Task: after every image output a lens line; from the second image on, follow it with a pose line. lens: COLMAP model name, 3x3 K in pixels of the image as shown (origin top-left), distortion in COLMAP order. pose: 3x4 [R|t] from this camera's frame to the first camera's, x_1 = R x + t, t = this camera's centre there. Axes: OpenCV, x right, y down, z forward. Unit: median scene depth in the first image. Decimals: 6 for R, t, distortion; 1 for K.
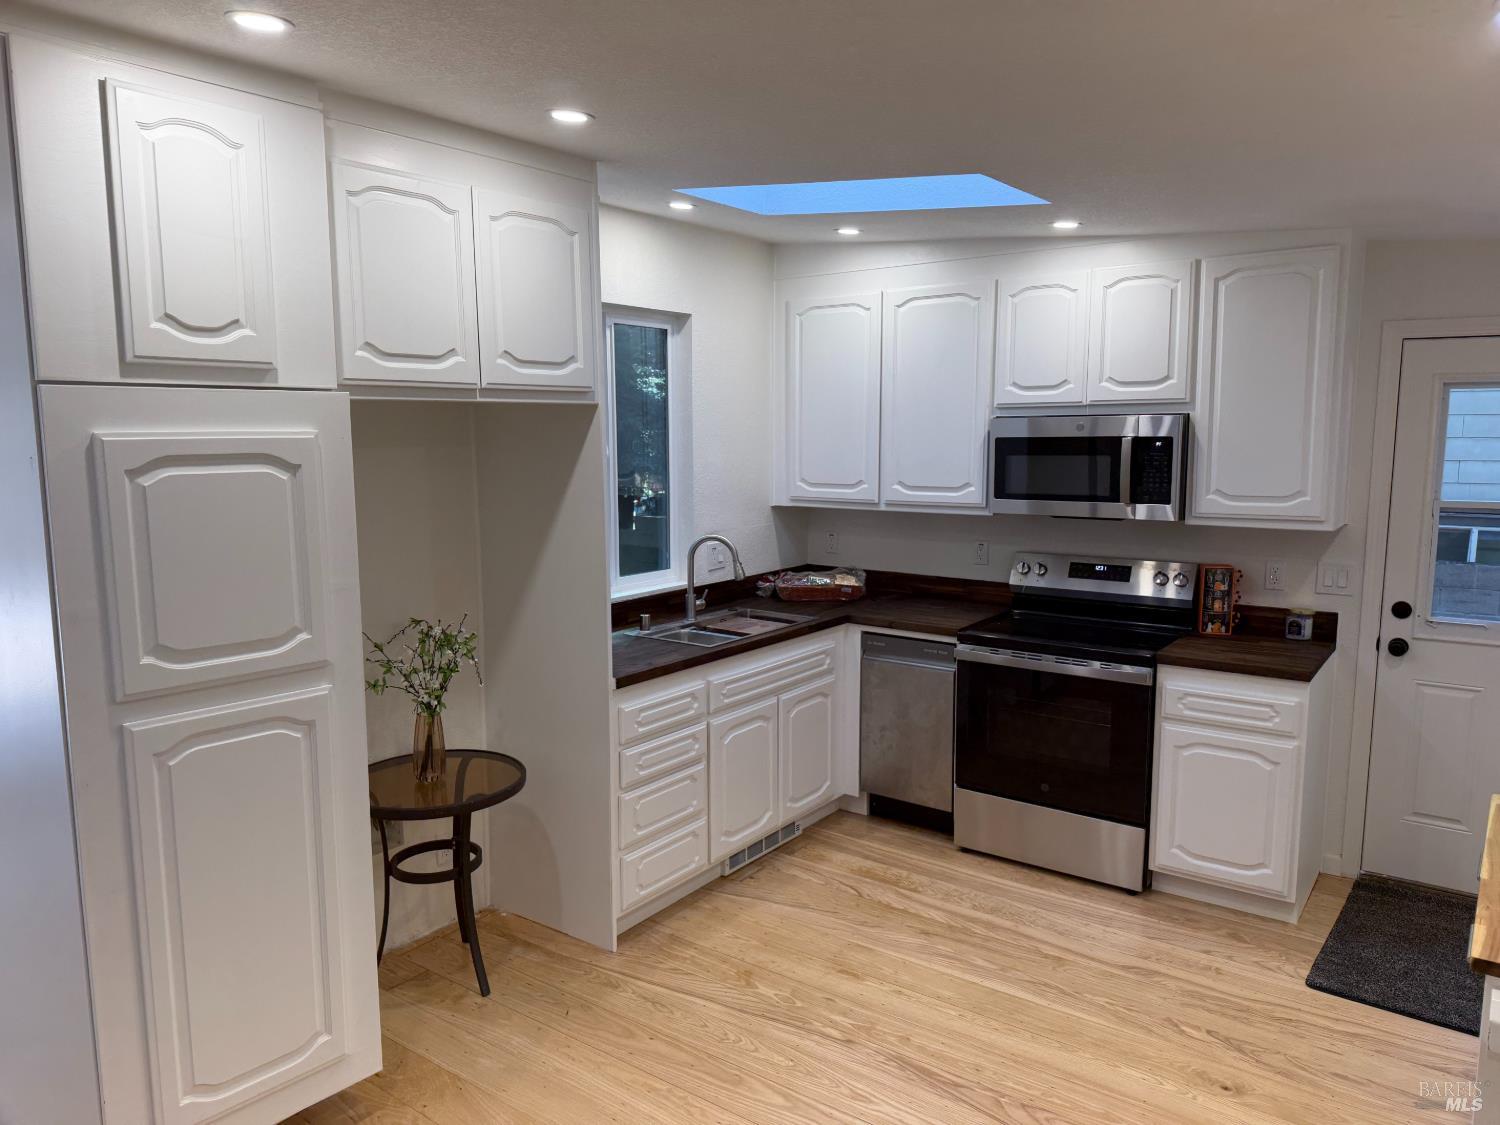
lens RADIAL K [[1031.3, 0, 746.7], [0, 1031.3, 565.9], [0, 0, 1]] dist [-0.006368, -0.006826]
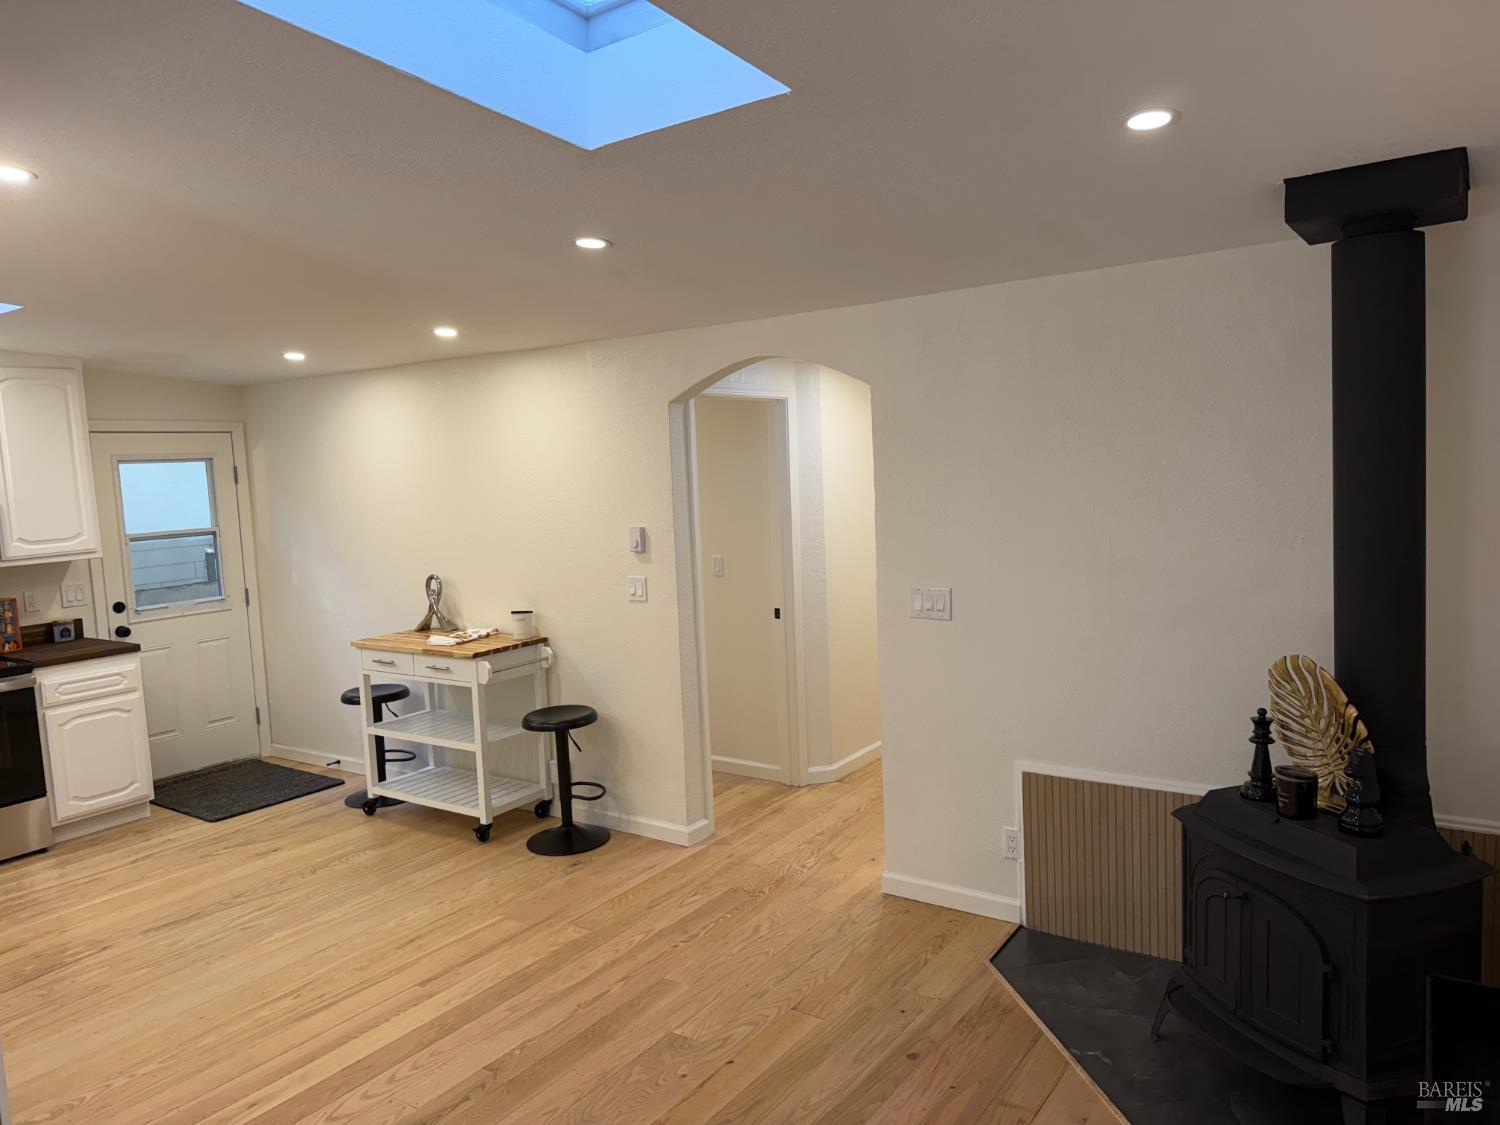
lens RADIAL K [[1031.3, 0, 746.7], [0, 1031.3, 565.9], [0, 0, 1]] dist [-0.006368, -0.006826]
pose [[-0.018297, -0.097103, 0.995106, -0.930730], [0.170182, 0.980447, 0.098802, -0.009987], [-0.985243, 0.171157, -0.001414, 0.077999]]
